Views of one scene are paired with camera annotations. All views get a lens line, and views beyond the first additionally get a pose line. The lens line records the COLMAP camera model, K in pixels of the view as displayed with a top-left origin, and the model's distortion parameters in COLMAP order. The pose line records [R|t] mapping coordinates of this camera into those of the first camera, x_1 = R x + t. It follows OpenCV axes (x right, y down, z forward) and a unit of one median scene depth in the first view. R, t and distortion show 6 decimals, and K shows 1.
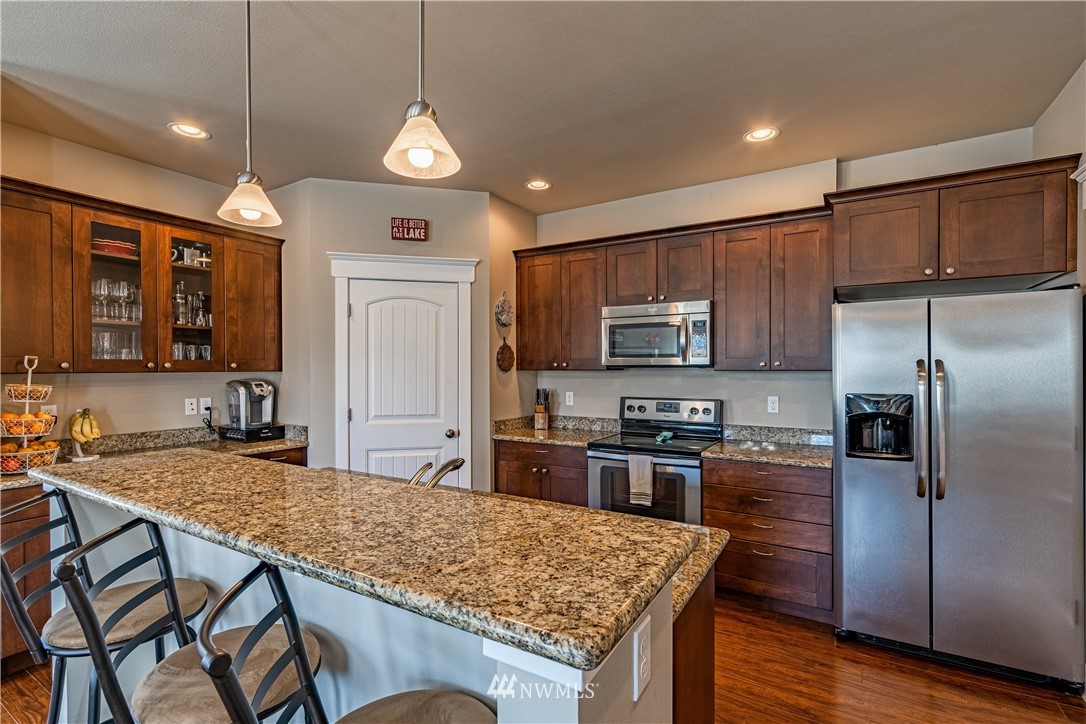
lens RADIAL K [[500.0, 0, 551.6], [0, 500.0, 366.4], [0, 0, 1]] dist [-0.003870, 0.000085]
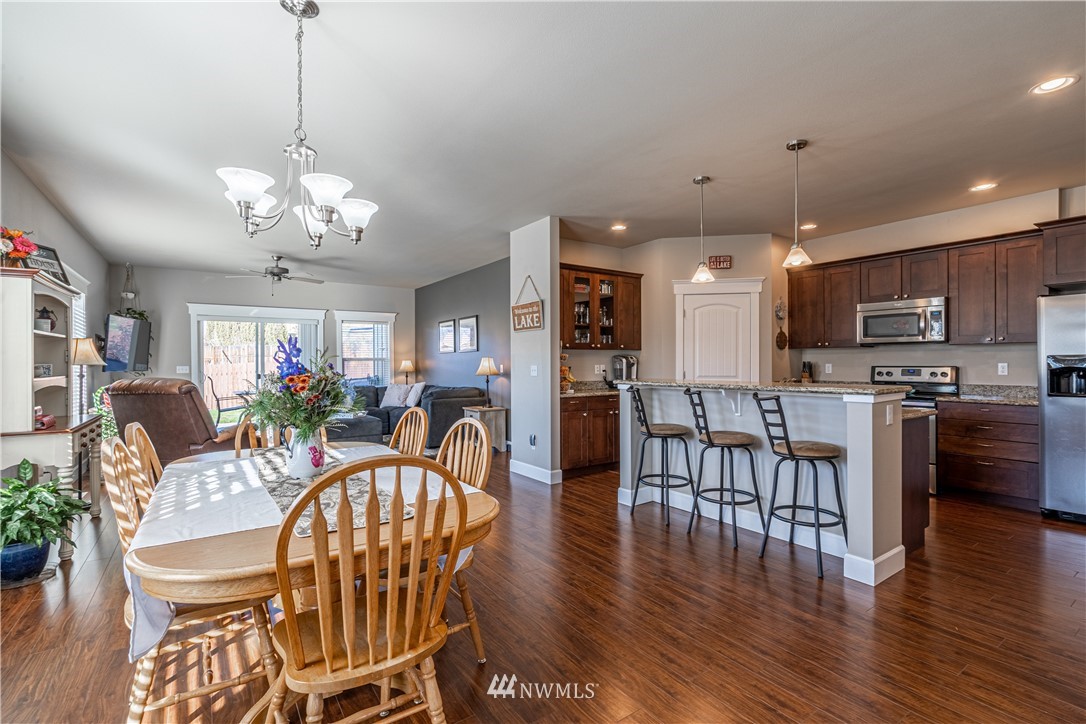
lens RADIAL K [[498.5, 0, 543.8], [0, 498.5, 360.7], [0, 0, 1]] dist [-0.001603, 0.000325]
pose [[0.909708, -0.002198, -0.415243, -0.143904], [0.002488, 0.999997, 0.000158, 0.051016], [0.415241, -0.001177, 0.909711, -0.801222]]
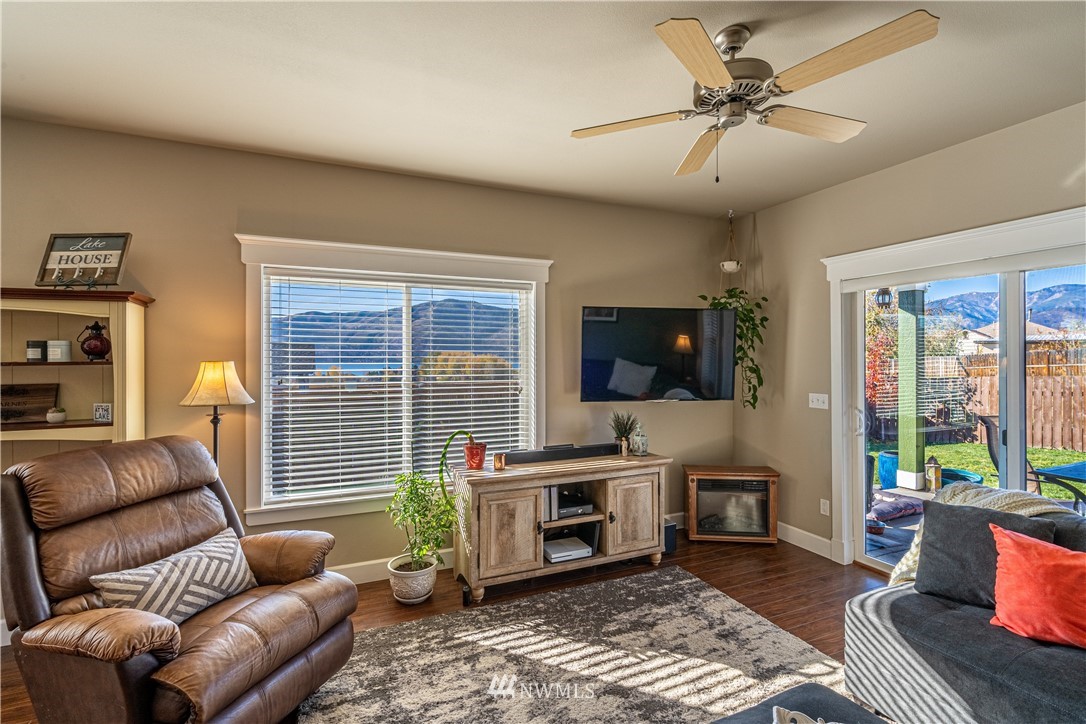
lens RADIAL K [[498.5, 0, 543.8], [0, 498.5, 360.7], [0, 0, 1]] dist [-0.001603, 0.000325]
pose [[-0.575105, 0.007428, -0.818046, -1.445541], [0.003745, 0.999972, 0.006448, -0.012501], [0.818071, 0.000645, -0.575117, 0.815209]]
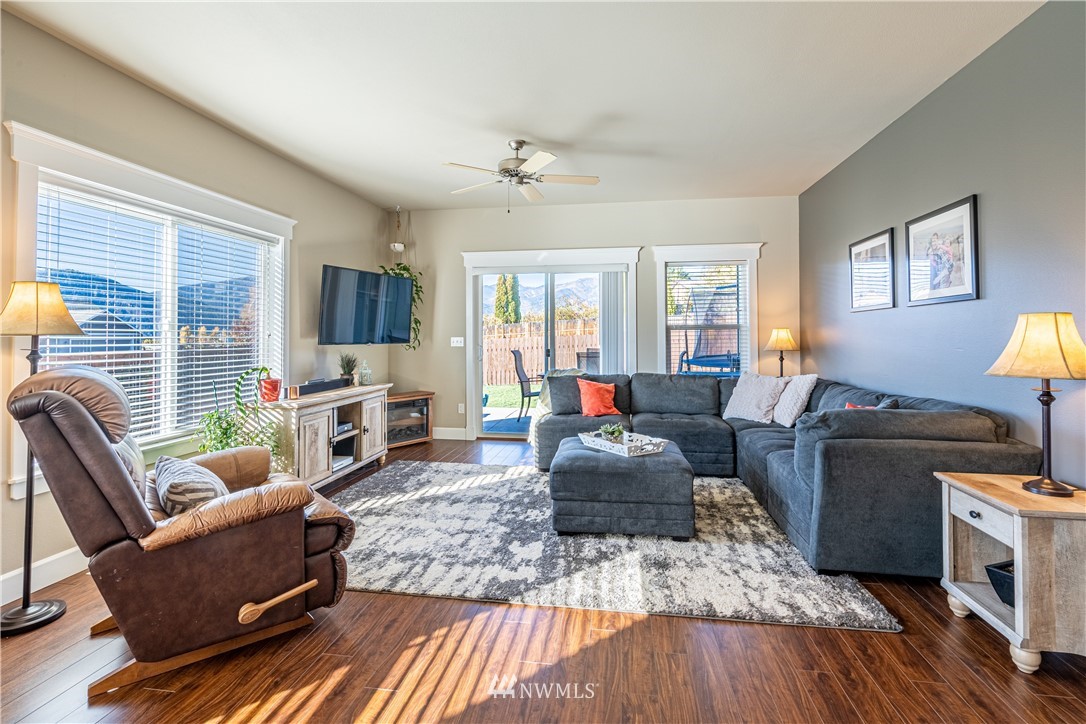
lens RADIAL K [[505.0, 0, 544.6], [0, 505.0, 332.7], [0, 0, 1]] dist [-0.004022, -0.000464]
pose [[0.377317, -0.002304, -0.926081, -0.930992], [0.002614, 0.999996, -0.001422, 0.060656], [0.926080, -0.001884, 0.377322, 0.273329]]
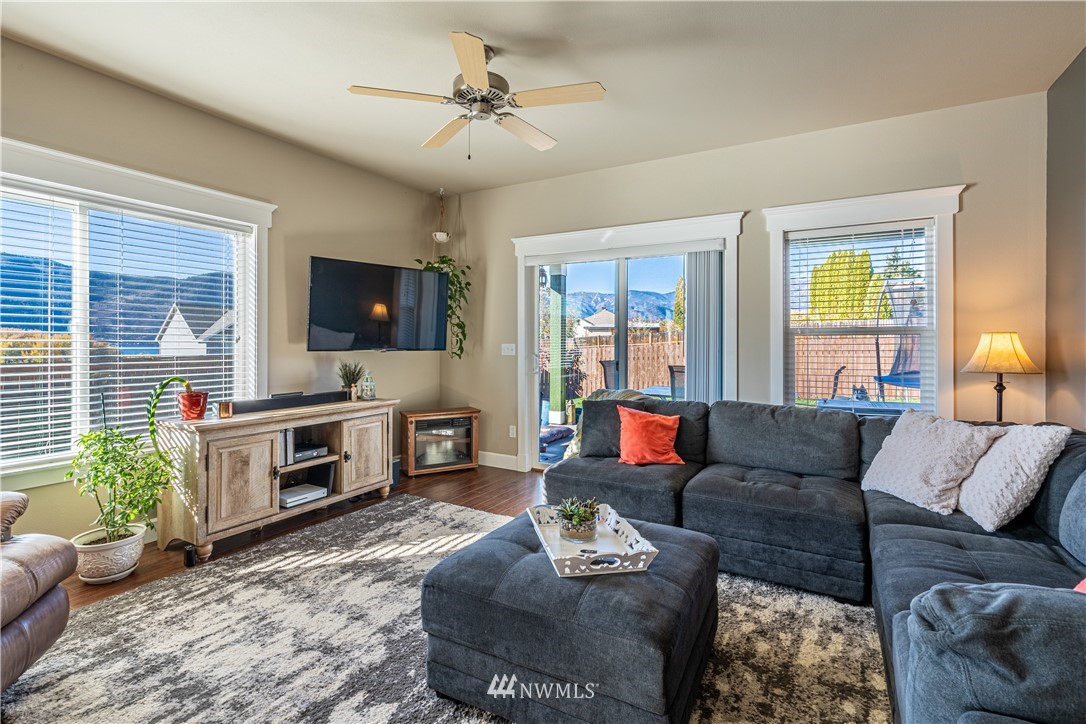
lens RADIAL K [[503.7, 0, 544.1], [0, 503.7, 344.0], [0, 0, 1]] dist [-0.000349, 0.000184]
pose [[0.024802, 0.007916, -0.999661, -1.257705], [-0.003512, 0.999963, 0.007832, 0.062380], [0.999686, 0.003317, 0.024829, 0.740844]]
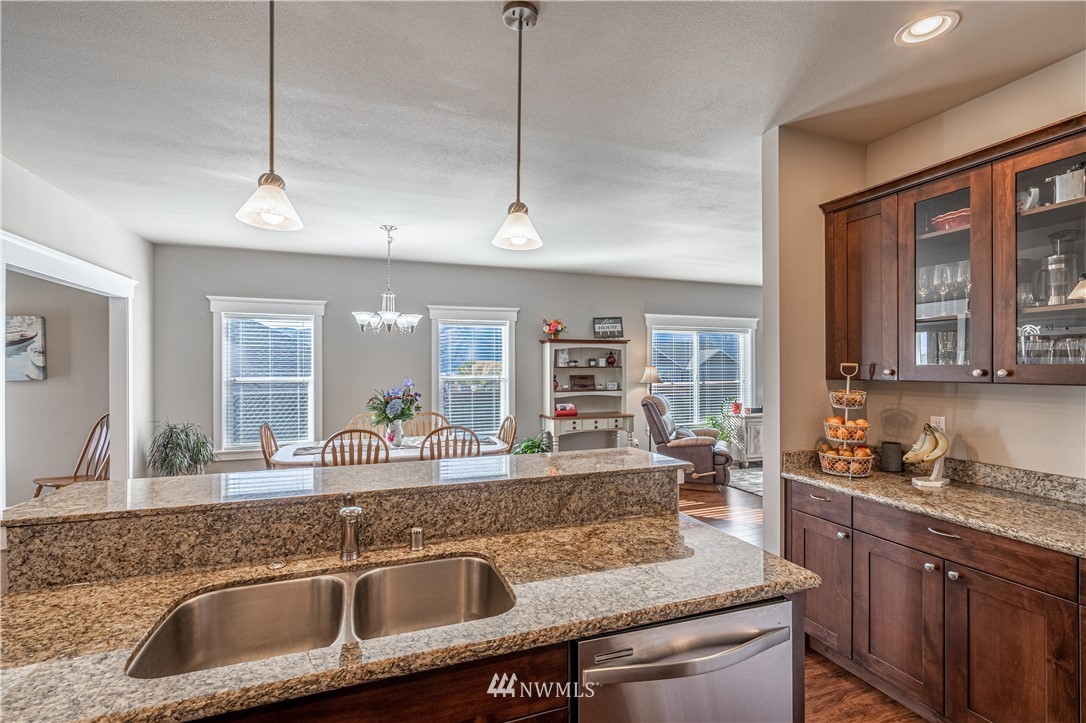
lens RADIAL K [[500.0, 0, 551.6], [0, 500.0, 365.9], [0, 0, 1]] dist [-0.003870, 0.000085]
pose [[-0.613773, 0.002741, -0.789478, 0.102970], [0.003611, 0.999993, 0.000664, -0.013219], [0.789475, -0.002443, -0.613778, 0.855397]]
